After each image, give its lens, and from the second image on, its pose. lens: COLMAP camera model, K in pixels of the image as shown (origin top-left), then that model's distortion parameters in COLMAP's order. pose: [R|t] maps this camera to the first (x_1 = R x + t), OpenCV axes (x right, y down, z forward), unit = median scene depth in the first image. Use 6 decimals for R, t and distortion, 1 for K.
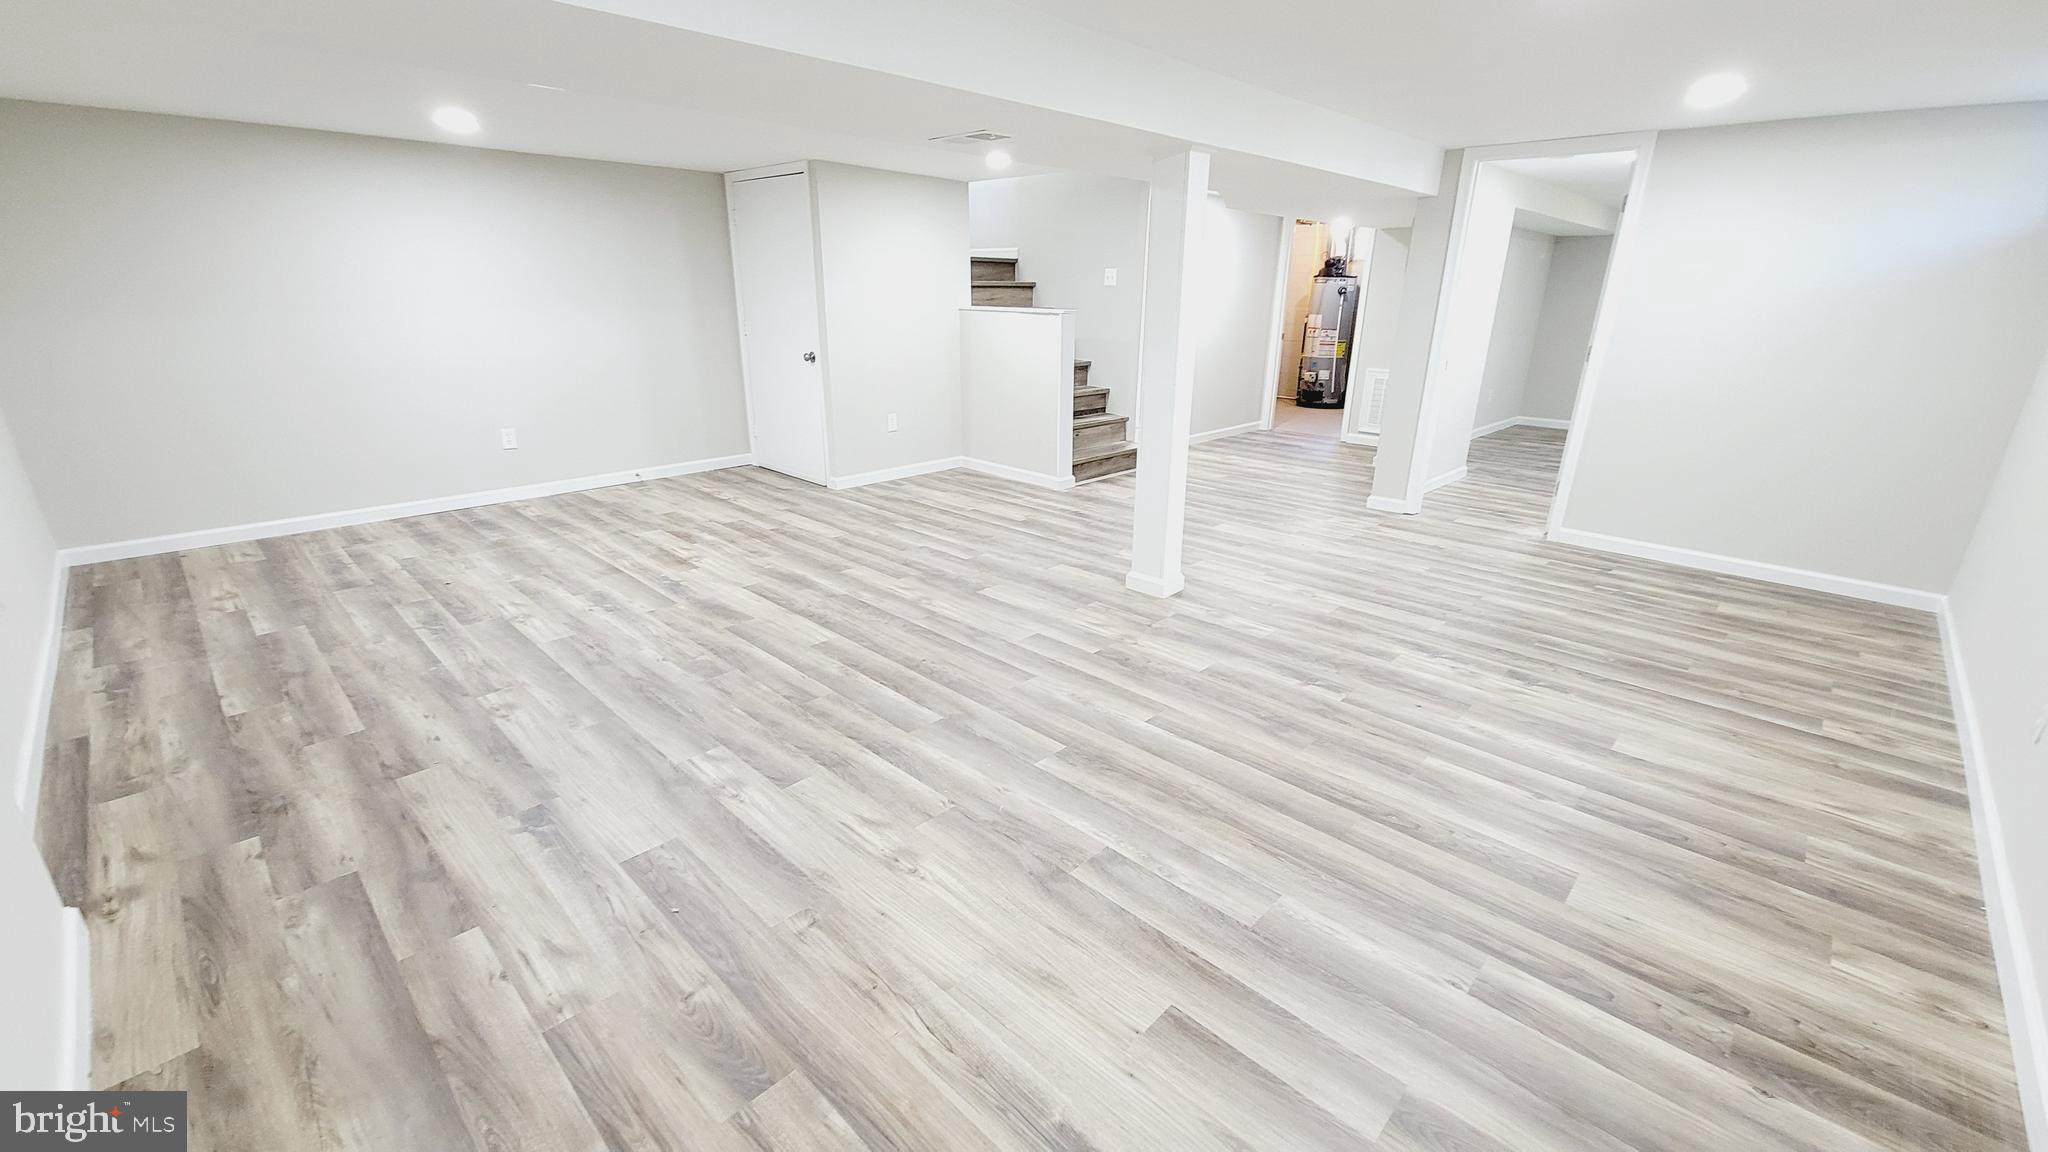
lens RADIAL K [[831.1, 0, 1028.6], [0, 831.1, 572.0], [0, 0, 1]] dist [-0.000534, -0.000189]
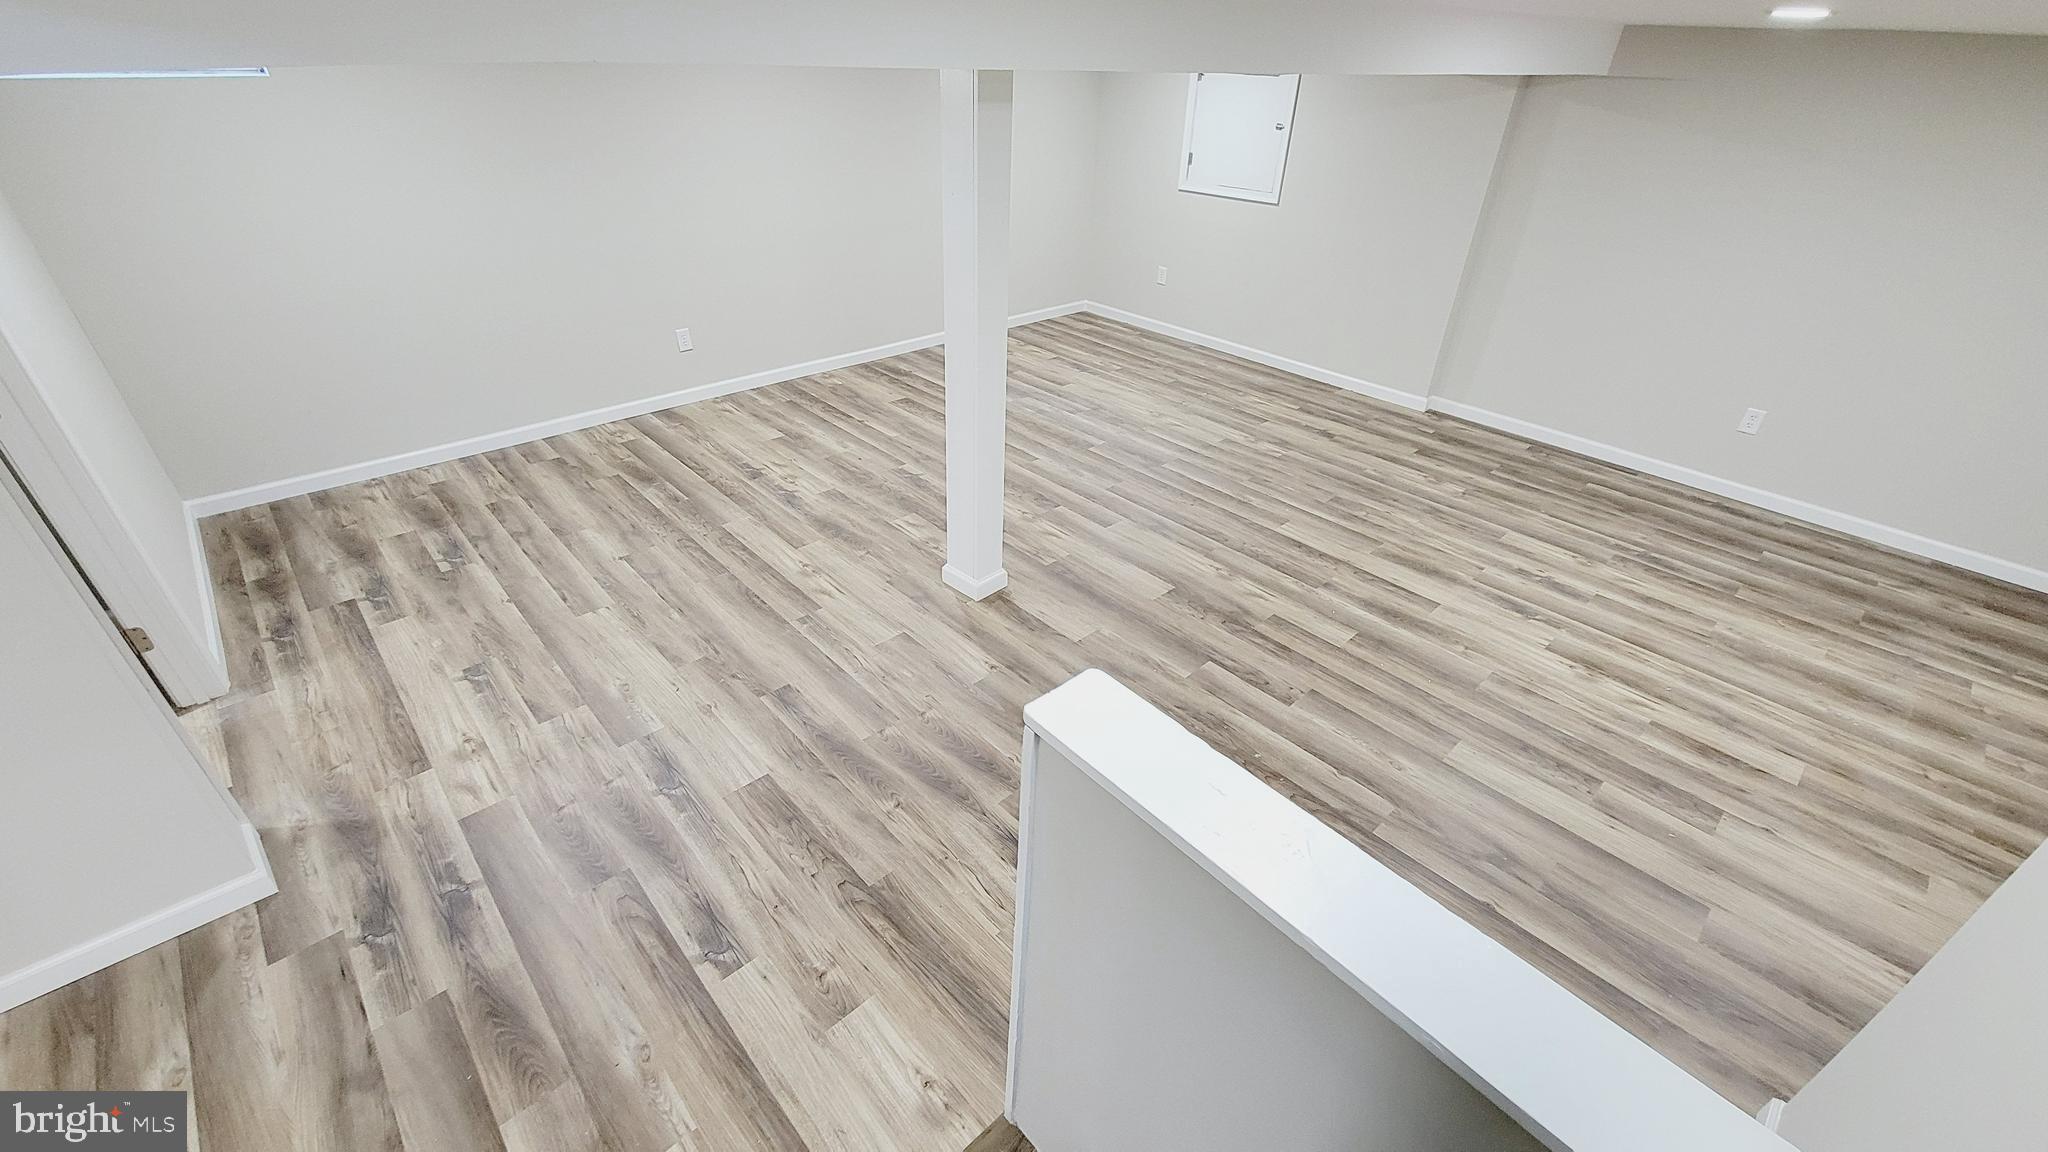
lens RADIAL K [[831.1, 0, 1031.2], [0, 831.1, 584.5], [0, 0, 1]] dist [-0.000534, -0.000189]
pose [[-0.997702, -0.064482, 0.020815, 0.084280], [-0.023234, 0.614136, 0.788858, -0.780153], [-0.063651, 0.786562, -0.614222, 1.776338]]
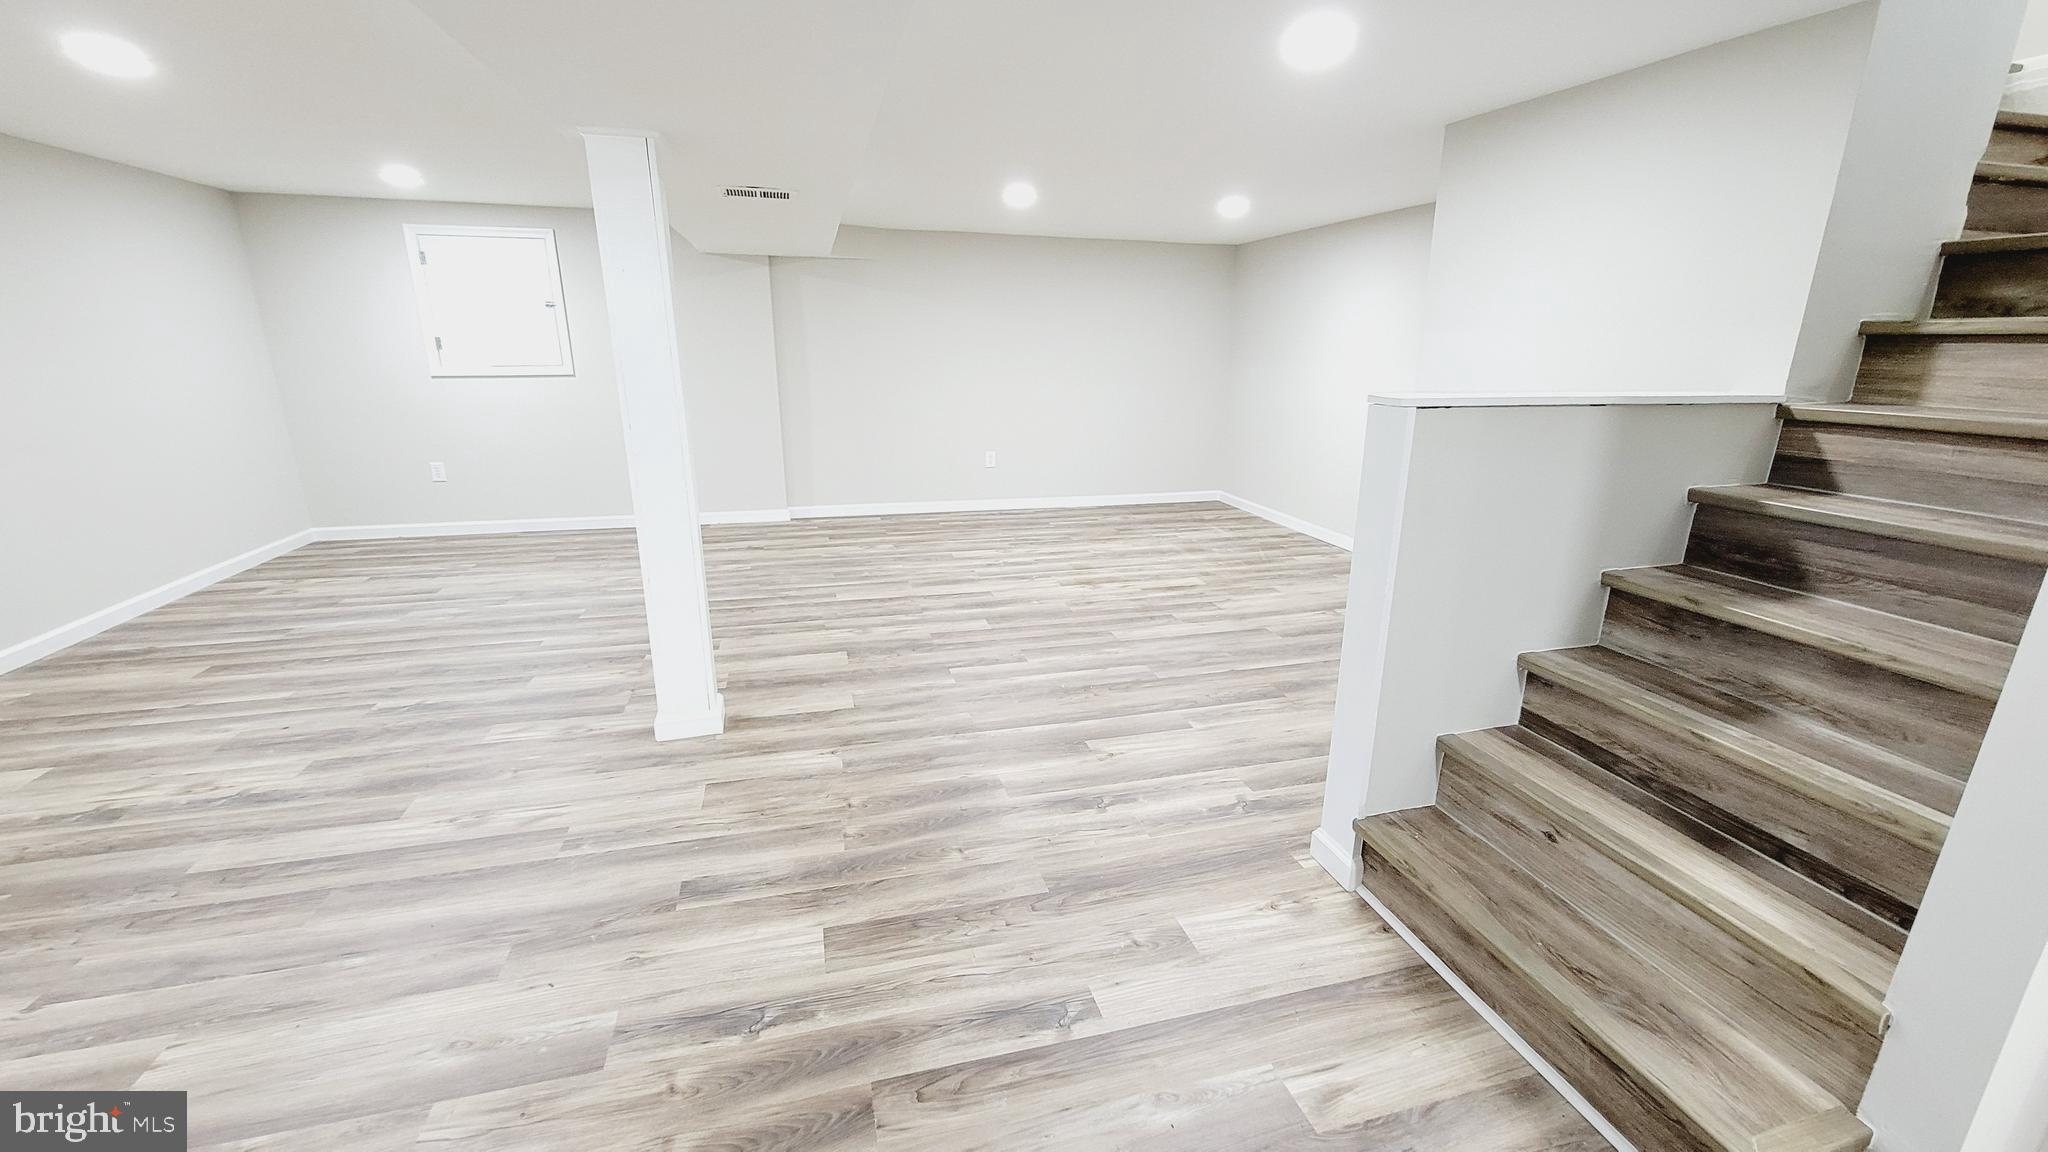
lens RADIAL K [[831.1, 0, 1027.2], [0, 831.1, 584.0], [0, 0, 1]] dist [-0.000534, -0.000189]
pose [[-0.514172, 0.222813, -0.828240, 0.667425], [-0.295746, 0.860383, 0.415060, -0.554441], [0.805085, 0.458361, -0.376489, 1.681693]]
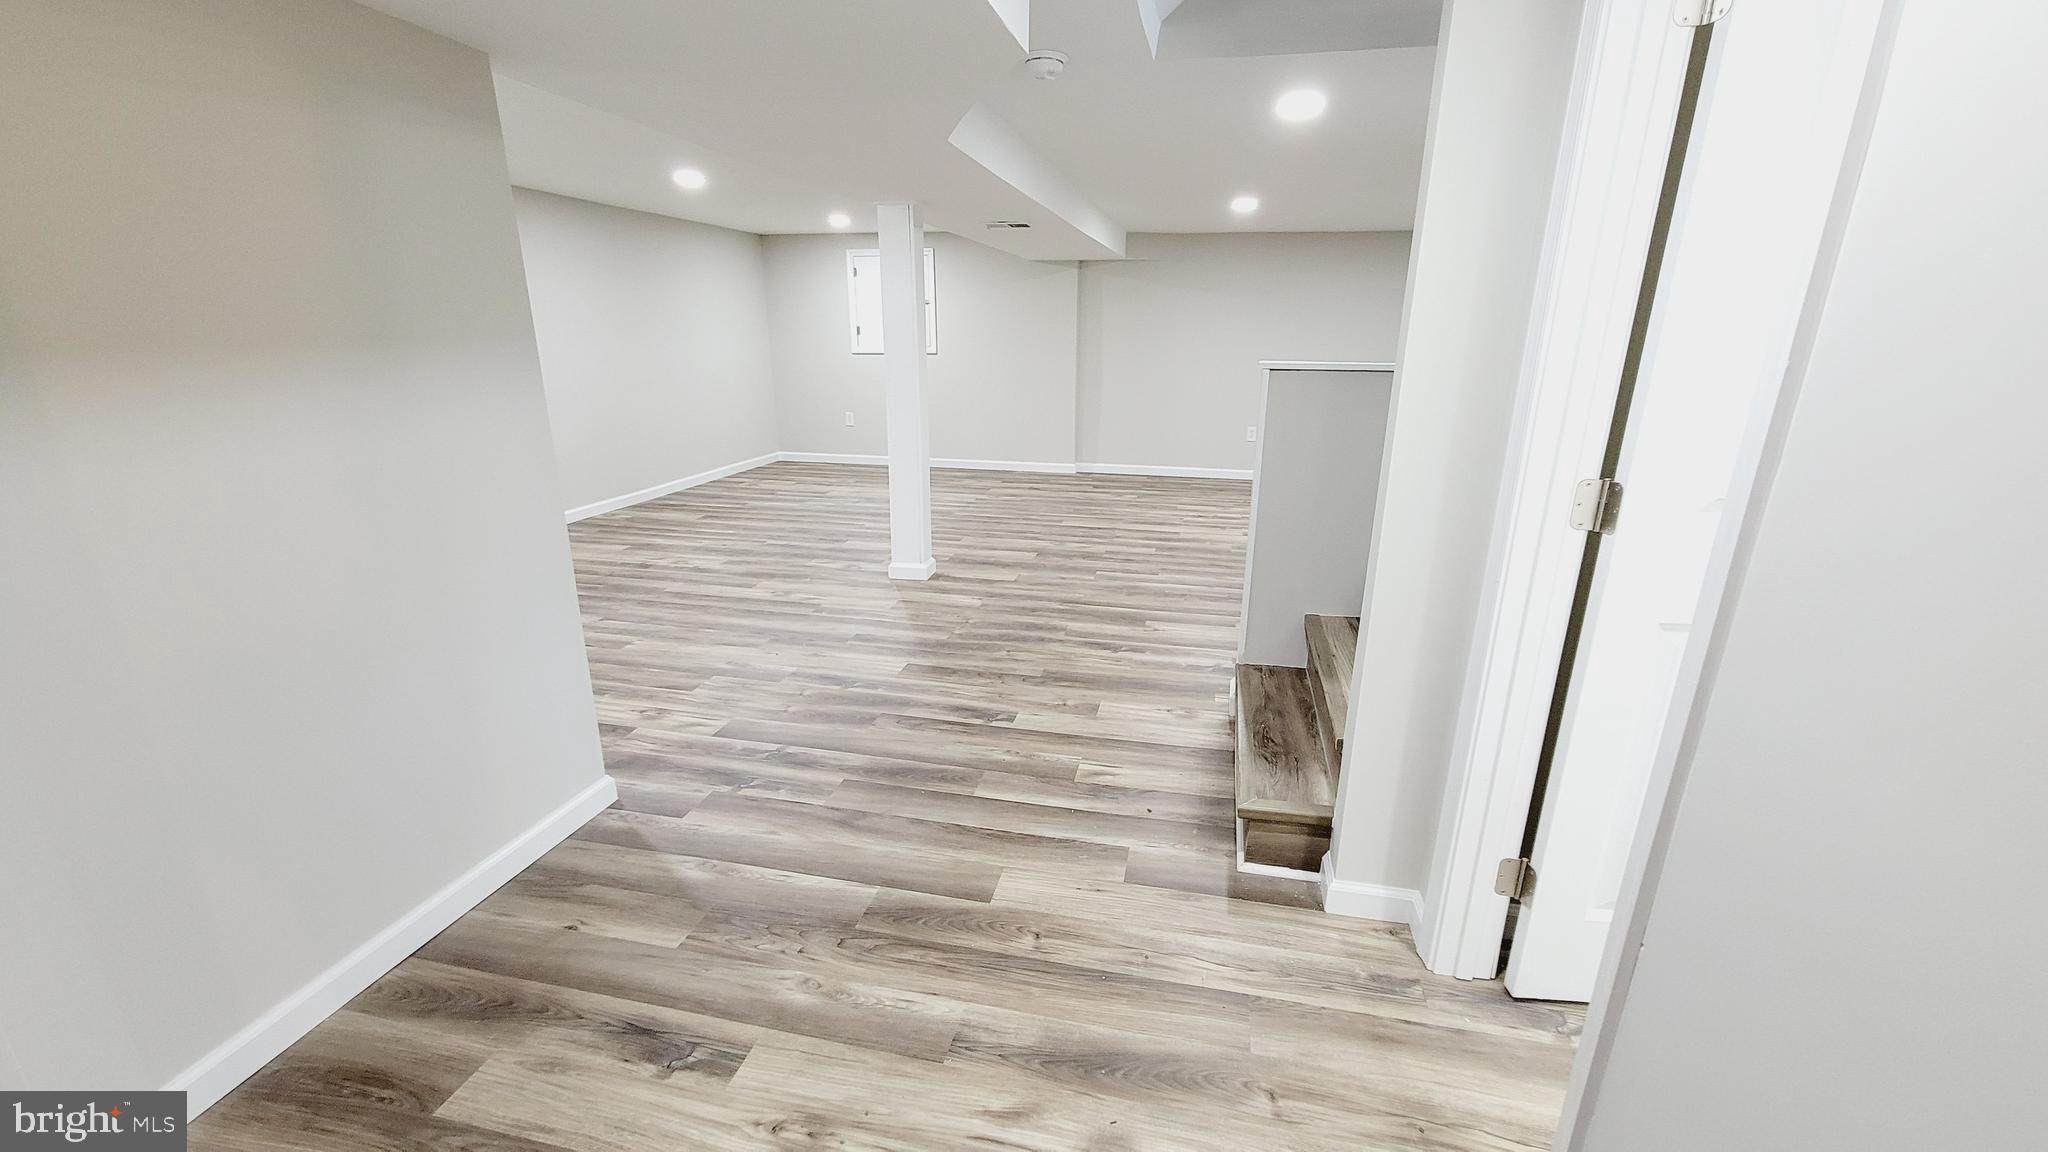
lens RADIAL K [[831.1, 0, 1027.1], [0, 831.1, 585.7], [0, 0, 1]] dist [-0.000534, -0.000189]
pose [[-0.854718, 0.137637, -0.500514, 0.683950], [-0.185119, 0.819991, 0.541614, -0.713722], [0.484963, 0.555581, -0.675382, 2.146999]]
